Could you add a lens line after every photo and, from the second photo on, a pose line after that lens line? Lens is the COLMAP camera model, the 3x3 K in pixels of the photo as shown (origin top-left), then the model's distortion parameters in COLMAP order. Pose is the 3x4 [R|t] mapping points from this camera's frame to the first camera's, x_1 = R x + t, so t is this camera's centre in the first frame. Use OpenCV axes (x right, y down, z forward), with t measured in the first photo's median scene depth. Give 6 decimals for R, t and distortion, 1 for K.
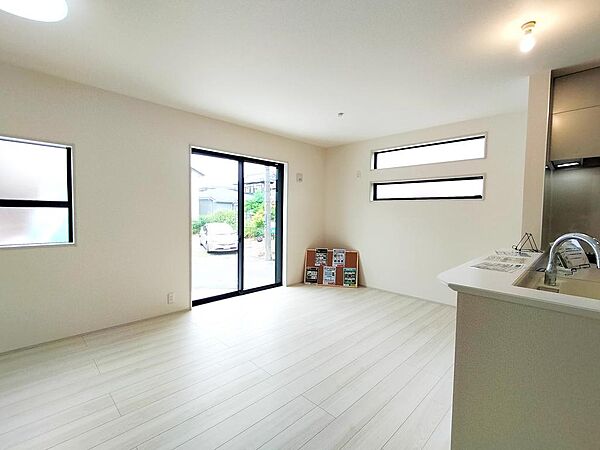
lens RADIAL K [[281.6, 0, 300.0], [0, 281.6, 225.0], [0, 0, 1]] dist [0.000188, 0.000055]
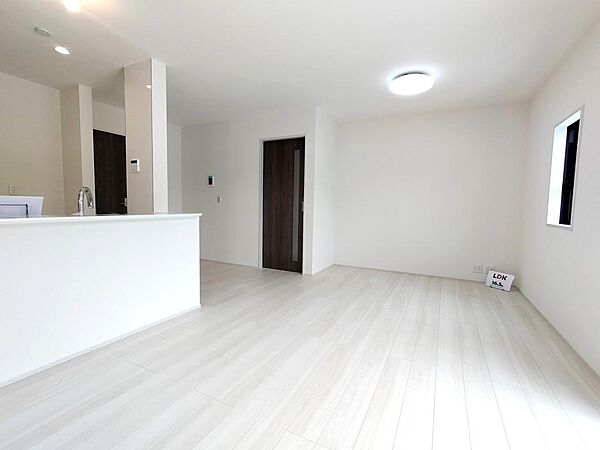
lens RADIAL K [[281.6, 0, 300.0], [0, 281.6, 225.0], [0, 0, 1]] dist [0.000188, 0.000055]
pose [[-0.959927, -0.008818, -0.280112, 0.210071], [-0.042112, 0.992695, 0.113065, 0.003703], [0.277069, 0.120330, -0.953286, 1.716859]]
